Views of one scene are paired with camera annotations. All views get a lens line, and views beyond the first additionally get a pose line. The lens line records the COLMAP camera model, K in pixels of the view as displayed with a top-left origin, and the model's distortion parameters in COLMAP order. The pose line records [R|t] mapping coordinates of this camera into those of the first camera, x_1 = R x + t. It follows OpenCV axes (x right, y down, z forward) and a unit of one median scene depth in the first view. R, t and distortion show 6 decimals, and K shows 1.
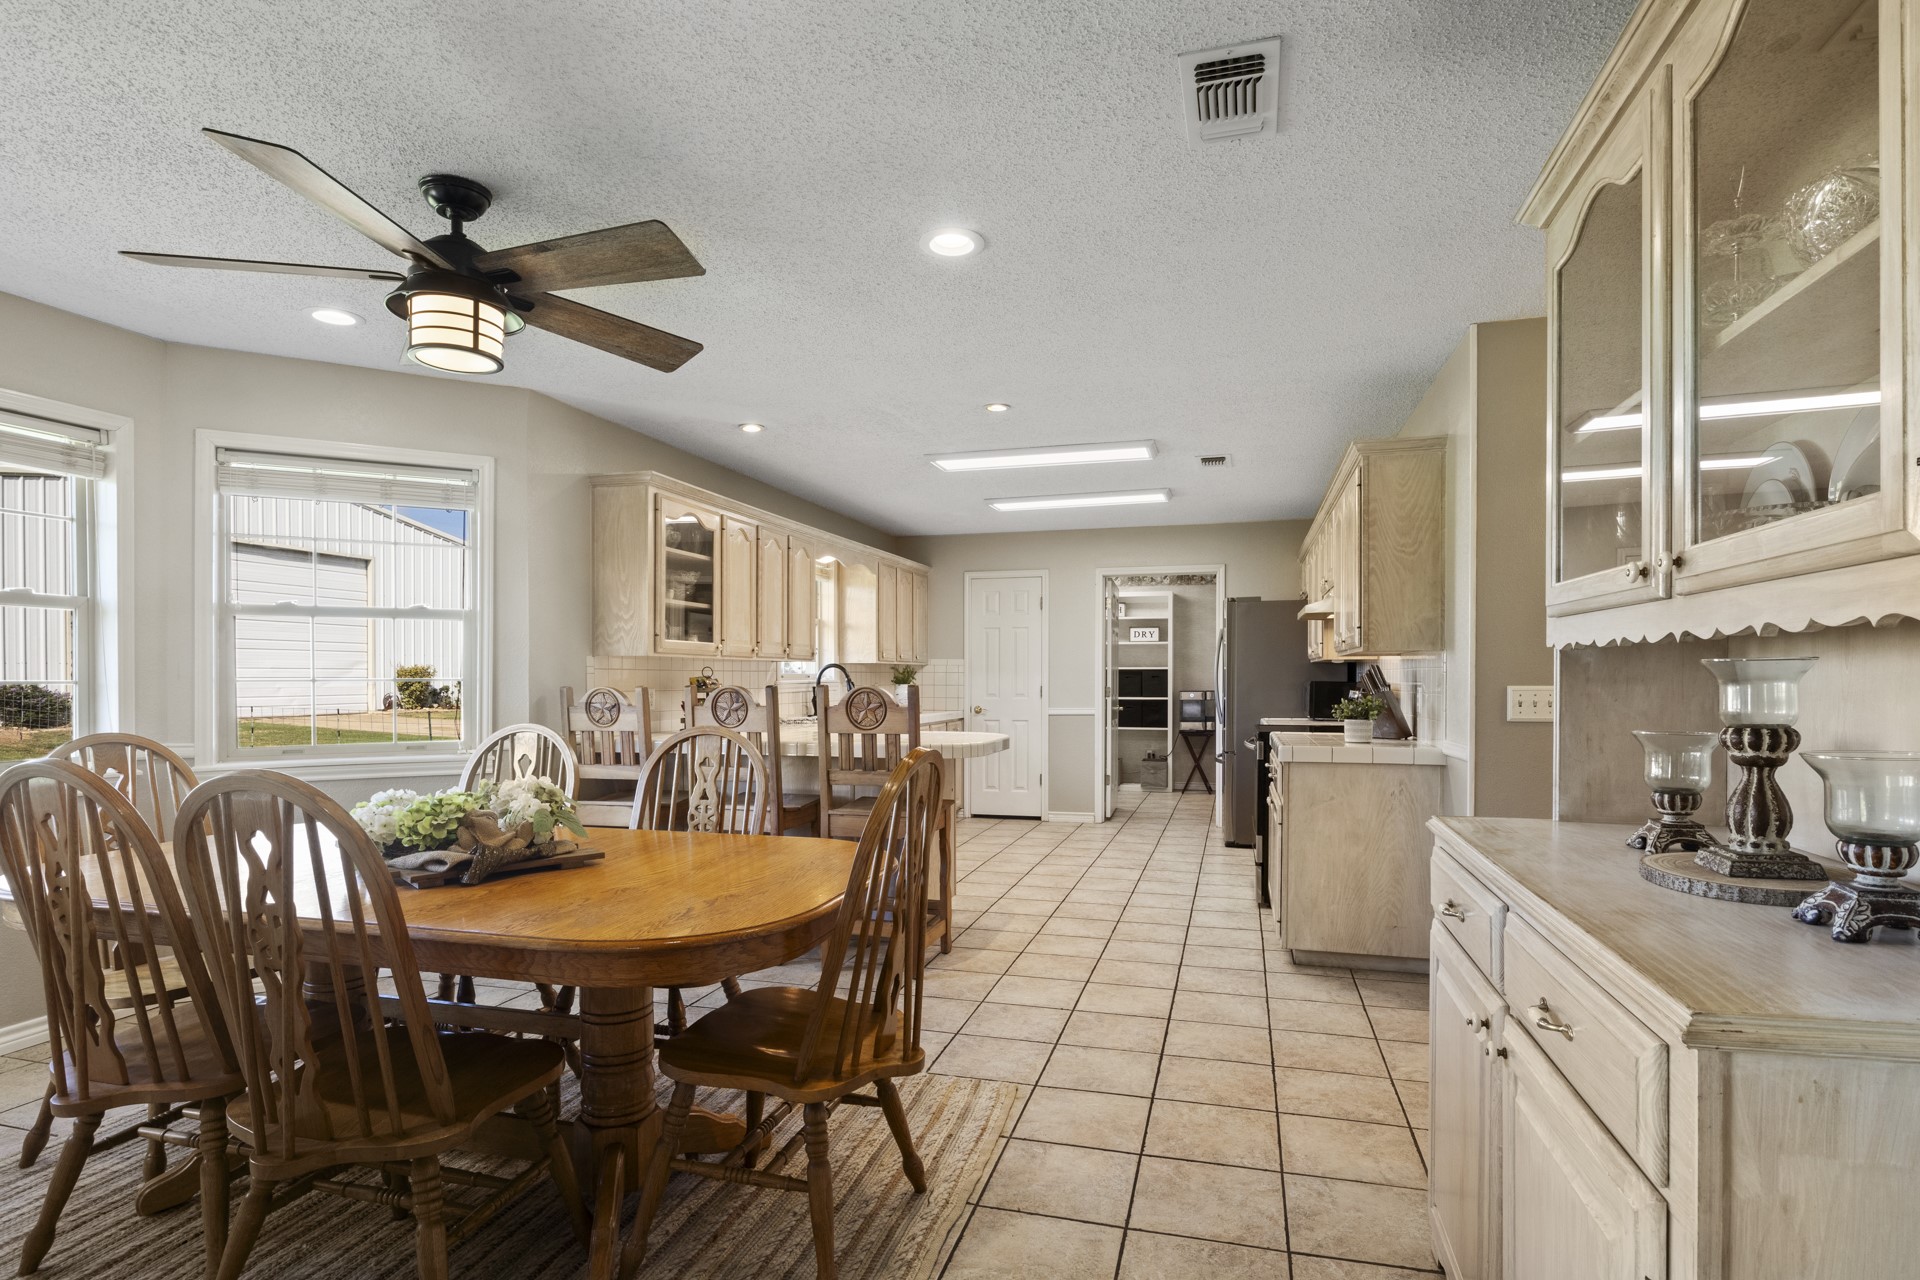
lens RADIAL K [[967.6, 0, 964.9], [0, 967.6, 676.3], [0, 0, 1]] dist [-0.003721, -0.000962]
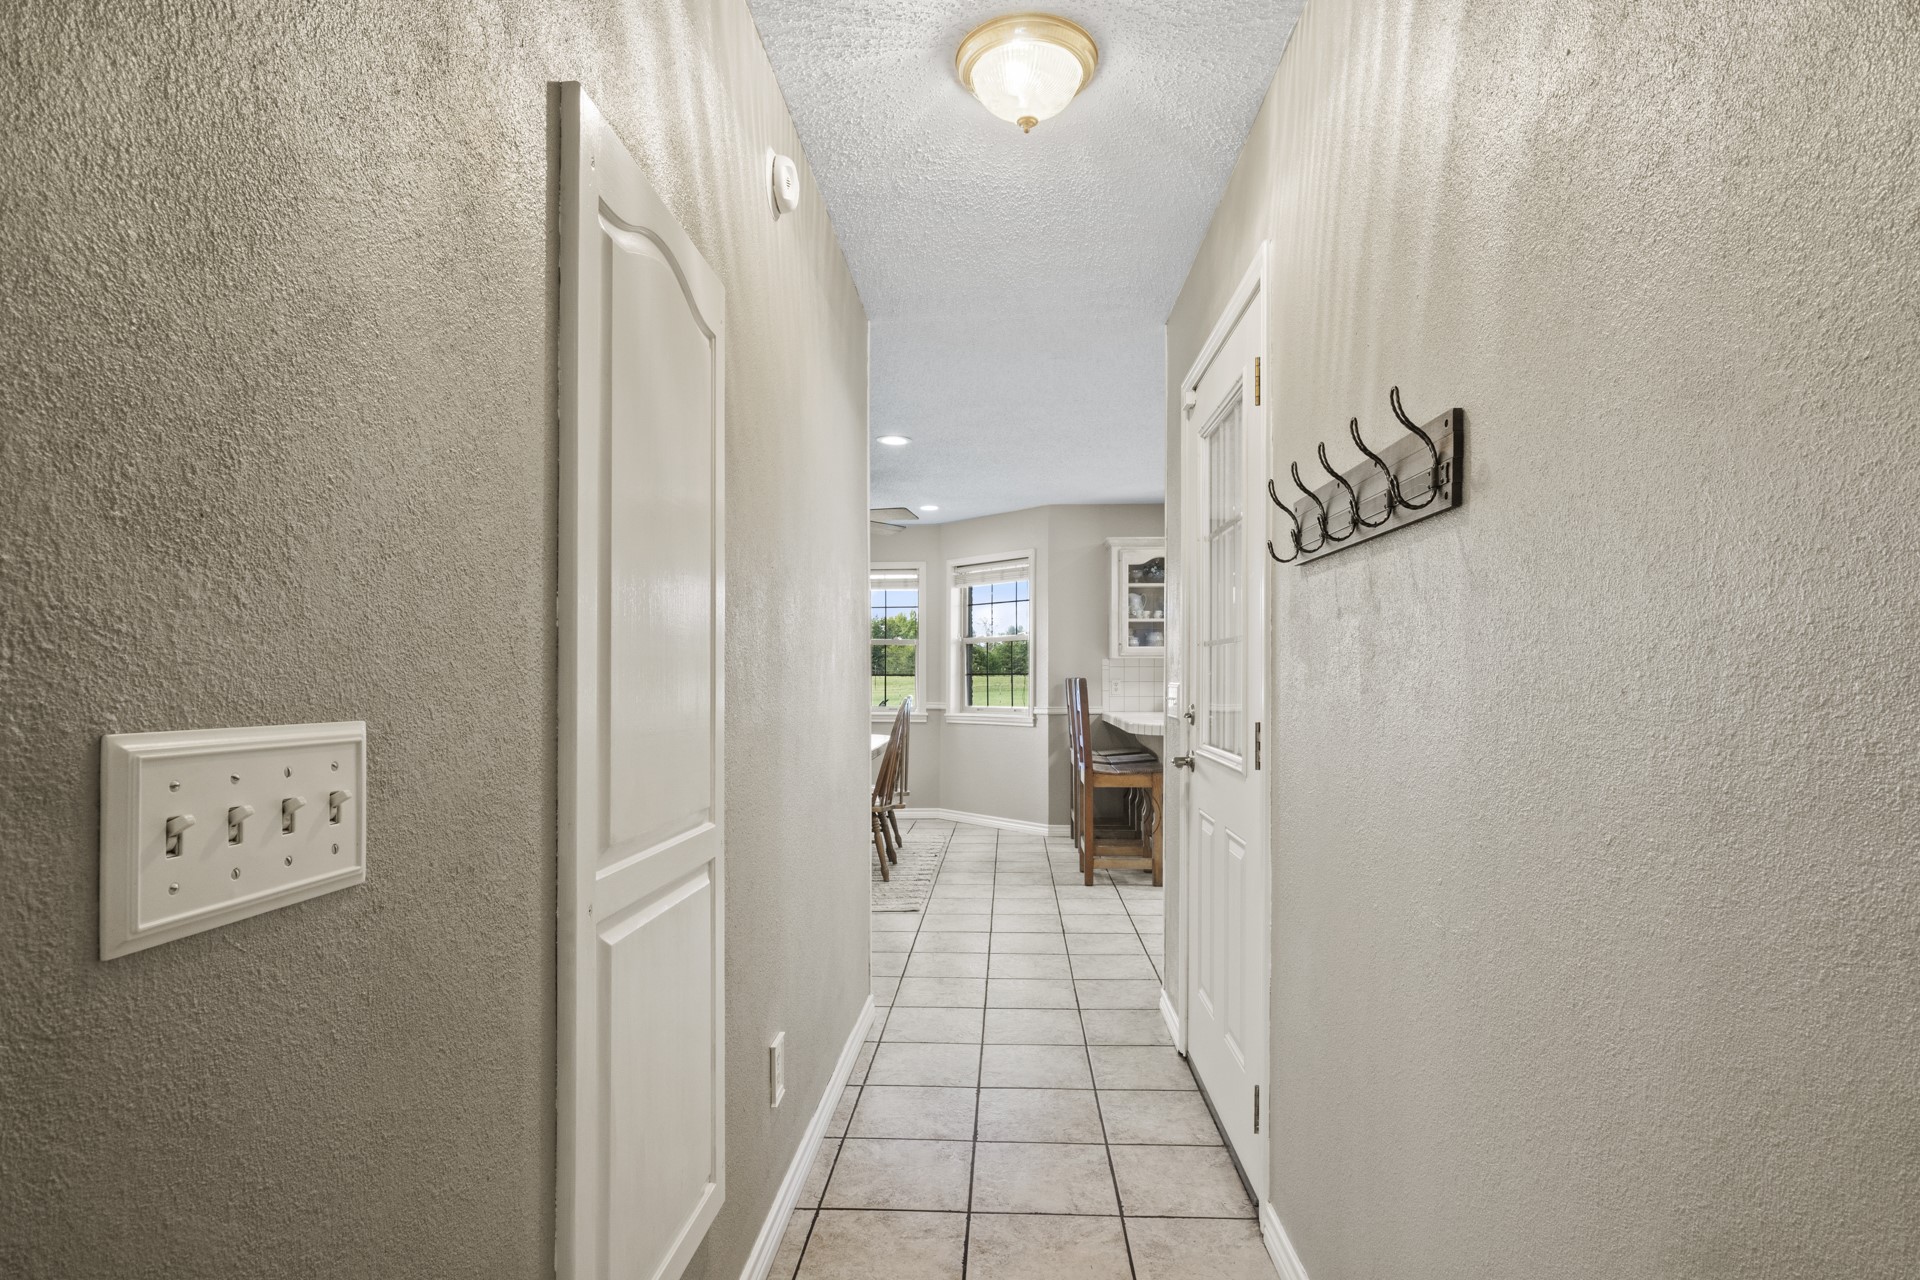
lens RADIAL K [[963.5, 0, 971.2], [0, 963.5, 656.3], [0, 0, 1]] dist [-0.002990, -0.000322]
pose [[0.232962, -0.011261, -0.972421, 1.067234], [0.000782, 0.999935, -0.011393, -0.007667], [0.972485, 0.001894, 0.232956, 0.426257]]
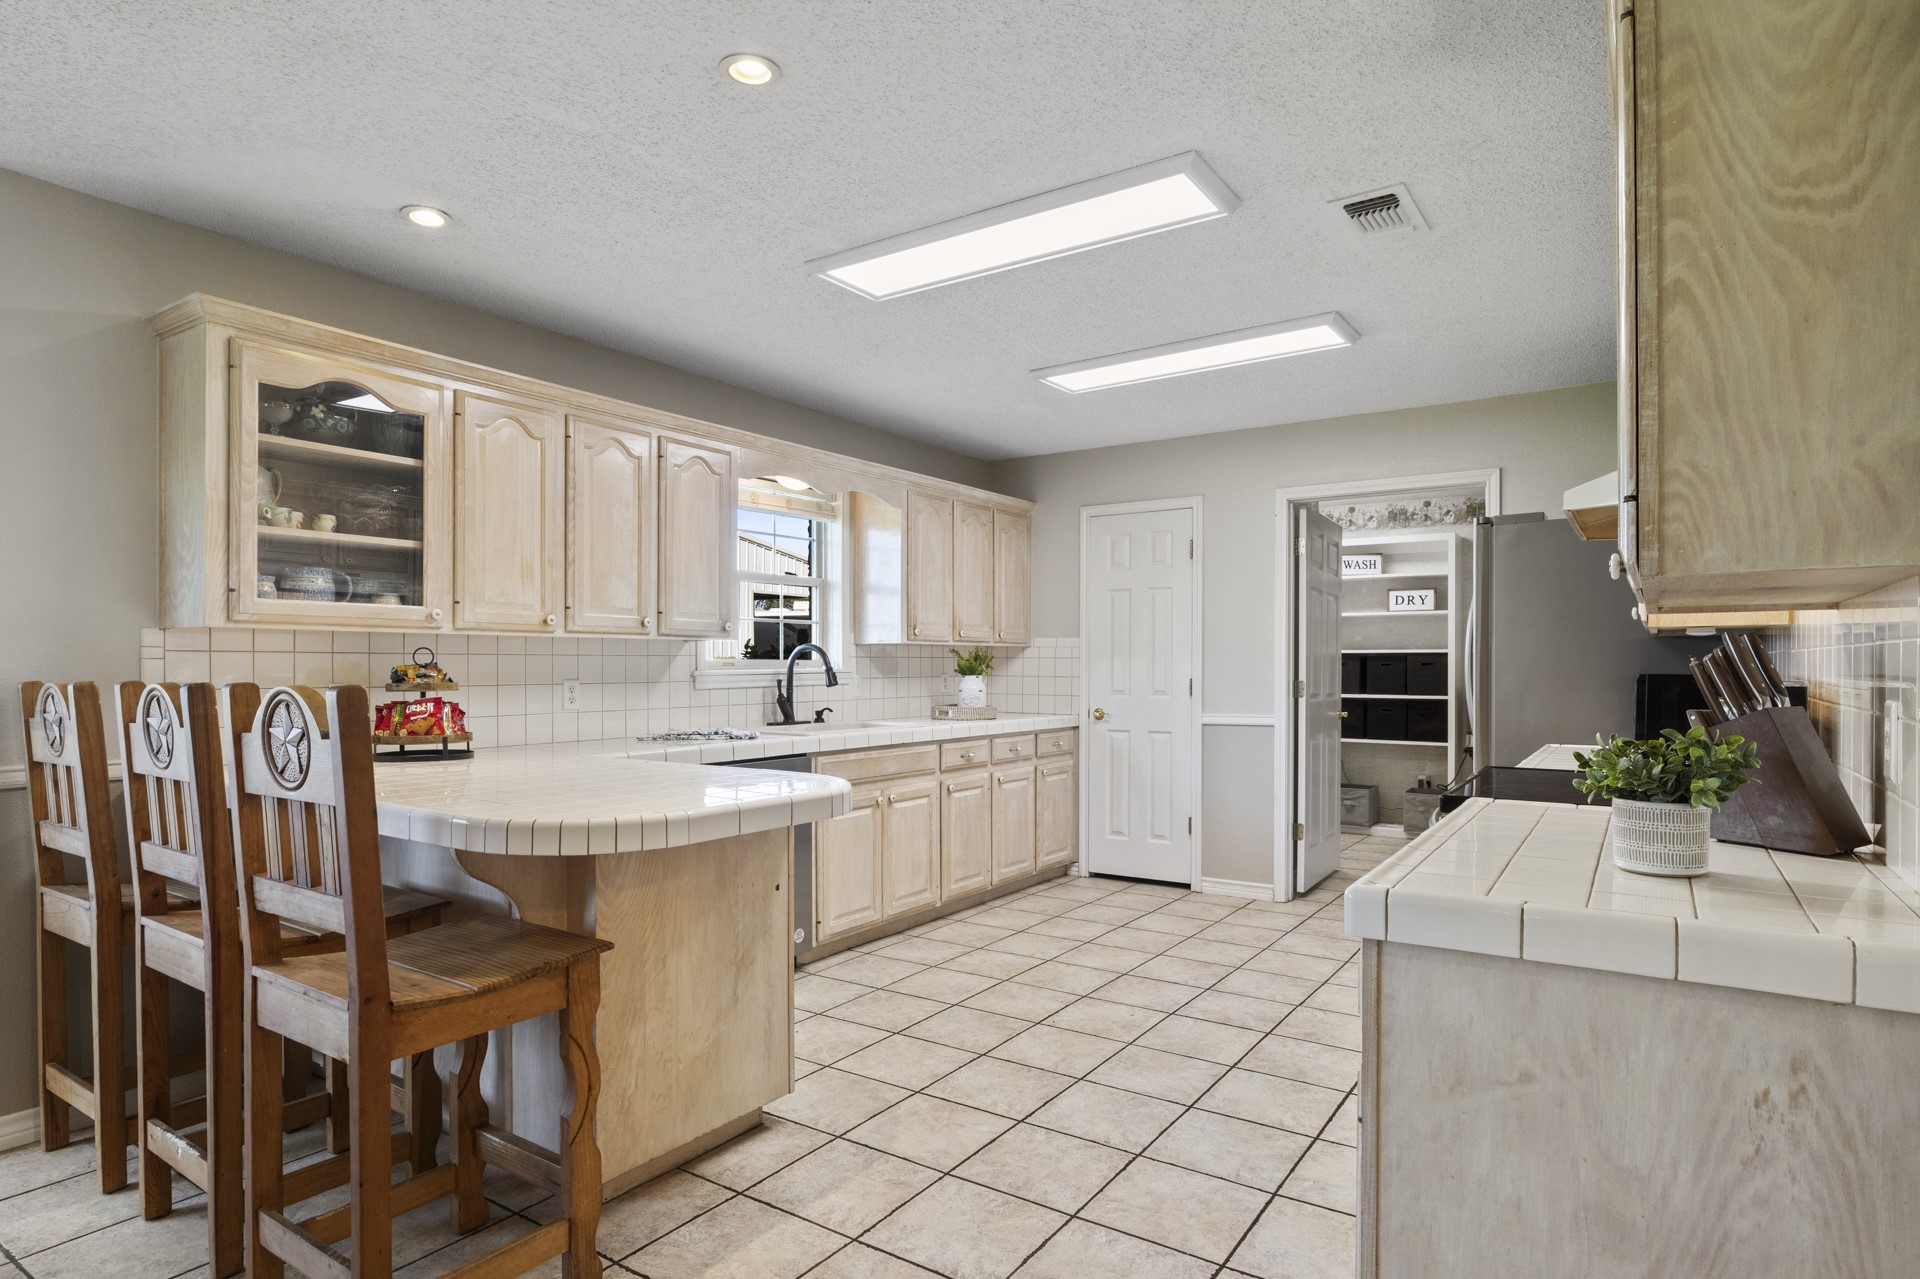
lens RADIAL K [[1037.6, 0, 970.2], [0, 1037.6, 658.1], [0, 0, 1]] dist [-0.000567, -0.001932]
pose [[0.952678, -0.000723, -0.303980, 0.269618], [-0.000618, 0.999990, -0.004316, -0.000975], [0.303981, 0.004299, 0.952669, 0.552816]]
